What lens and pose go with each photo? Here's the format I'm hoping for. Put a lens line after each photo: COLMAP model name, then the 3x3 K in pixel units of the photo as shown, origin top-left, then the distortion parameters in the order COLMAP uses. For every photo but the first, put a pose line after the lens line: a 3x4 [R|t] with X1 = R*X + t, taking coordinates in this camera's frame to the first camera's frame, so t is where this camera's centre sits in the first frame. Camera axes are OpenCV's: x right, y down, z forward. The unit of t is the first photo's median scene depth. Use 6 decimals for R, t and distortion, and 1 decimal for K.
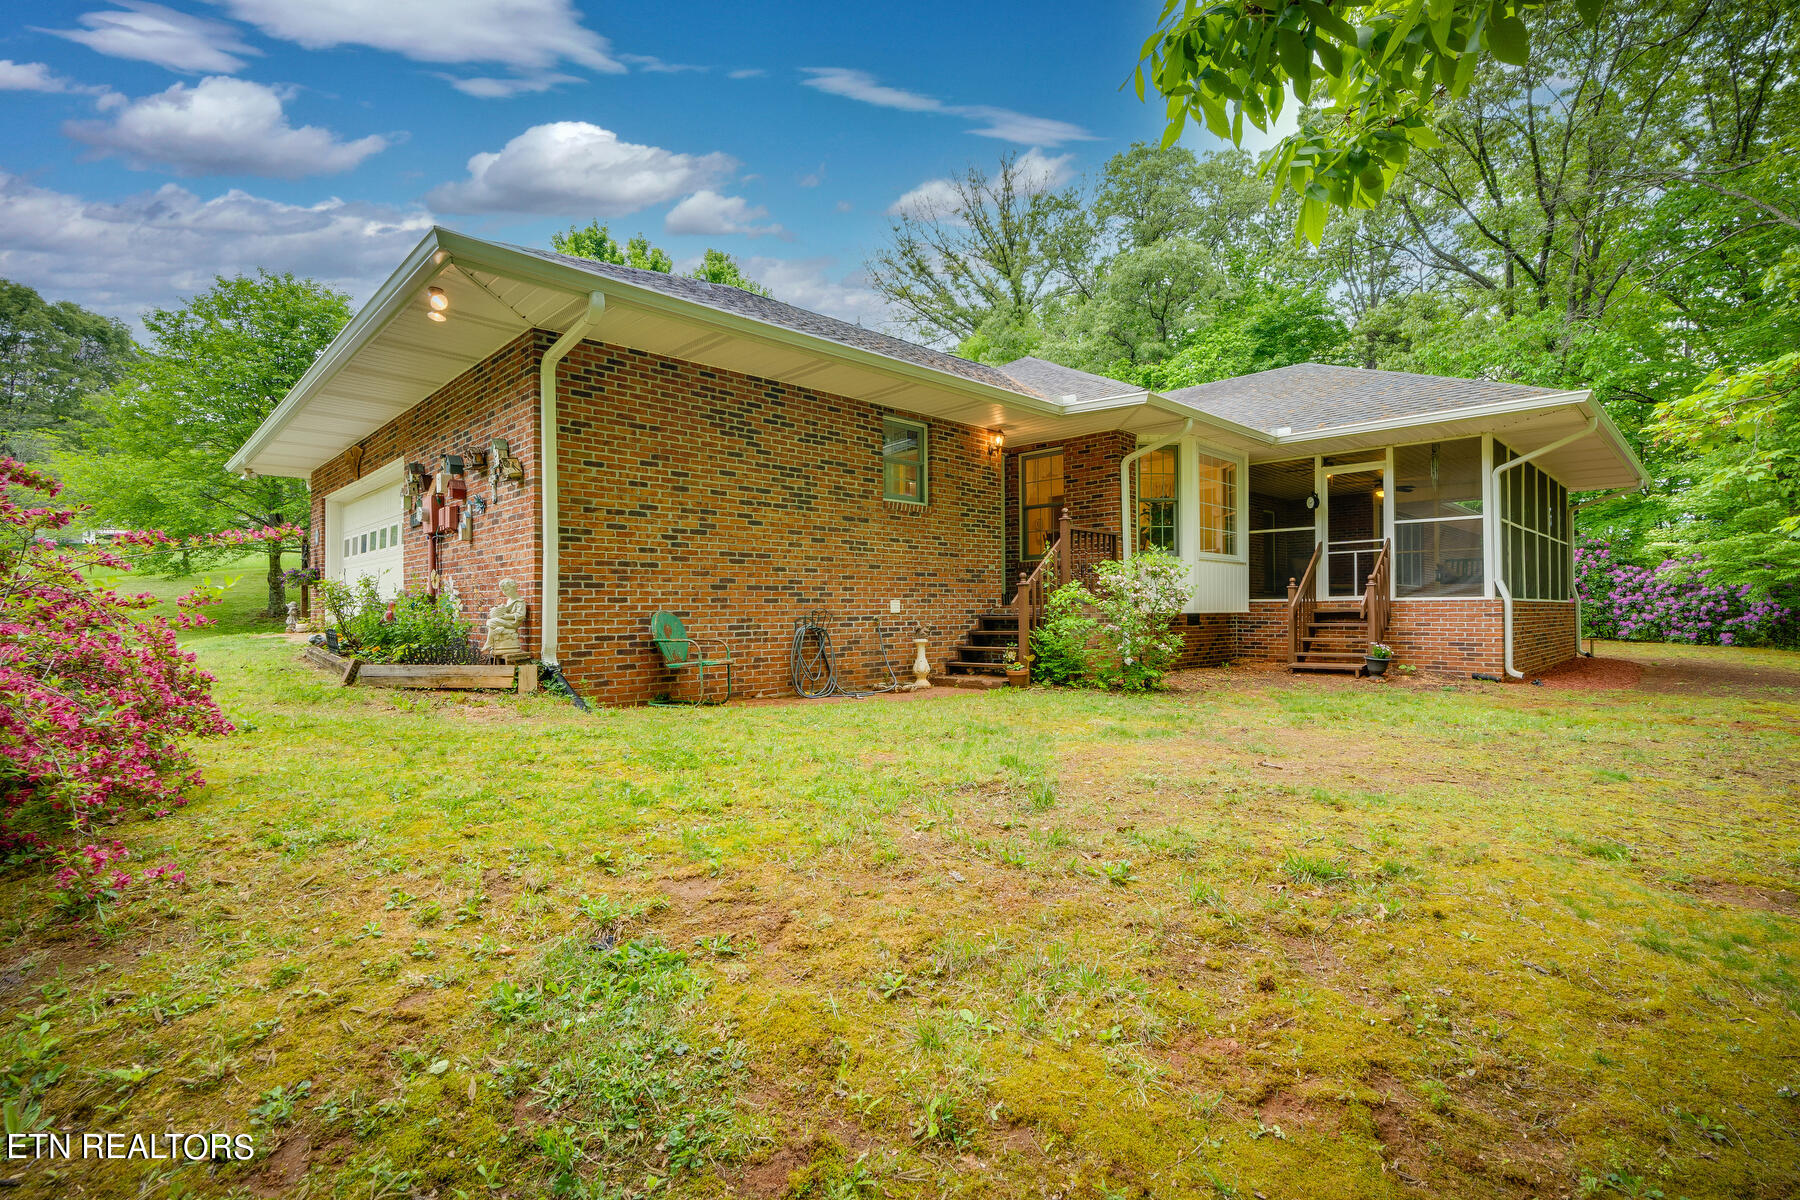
lens RADIAL K [[839.6, 0, 900.0], [0, 839.6, 600.0], [0, 0, 1]] dist [0.002054, 0.000479]
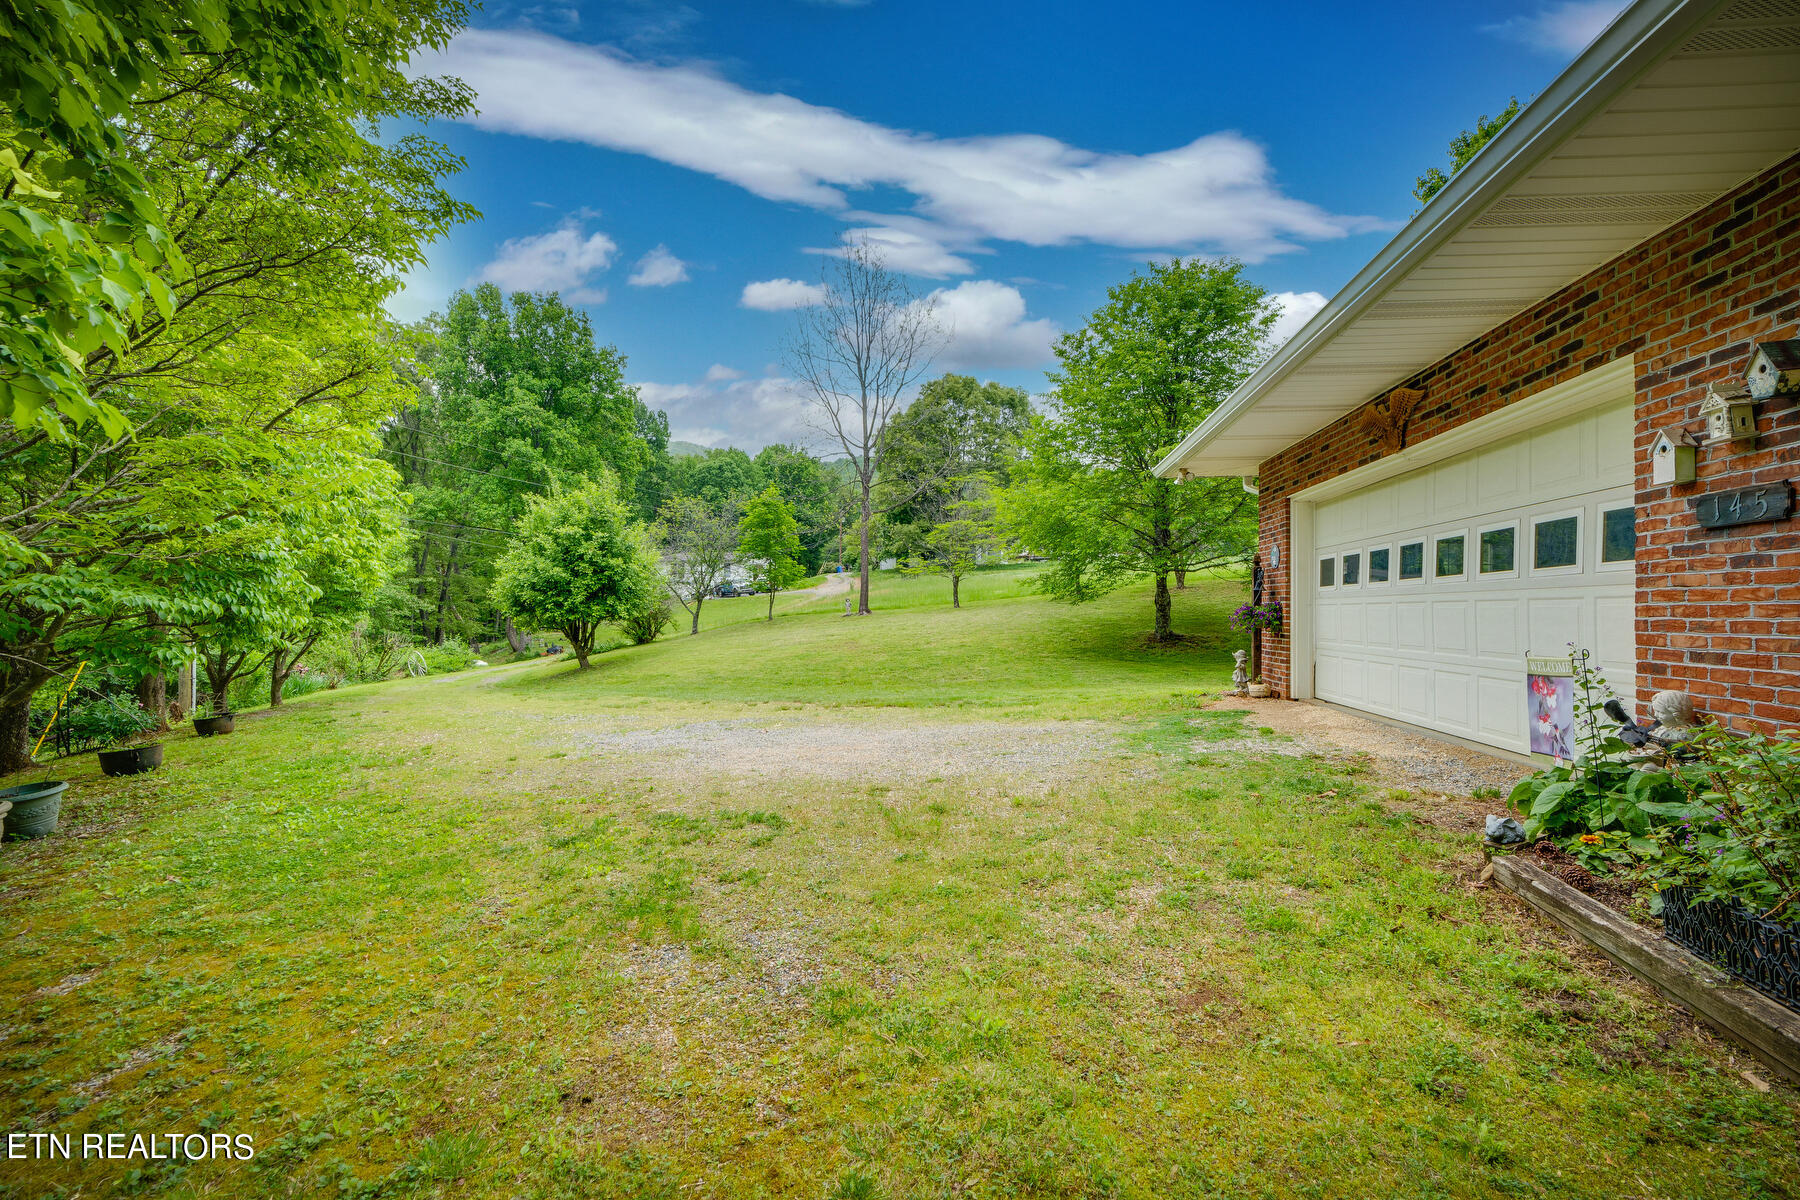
lens RADIAL K [[839.6, 0, 900.0], [0, 839.6, 600.0], [0, 0, 1]] dist [0.002054, 0.000479]
pose [[0.630797, -0.004246, -0.775936, -0.230386], [0.001501, 0.999990, -0.004251, -0.024121], [0.775946, 0.001517, 0.630797, 0.217655]]
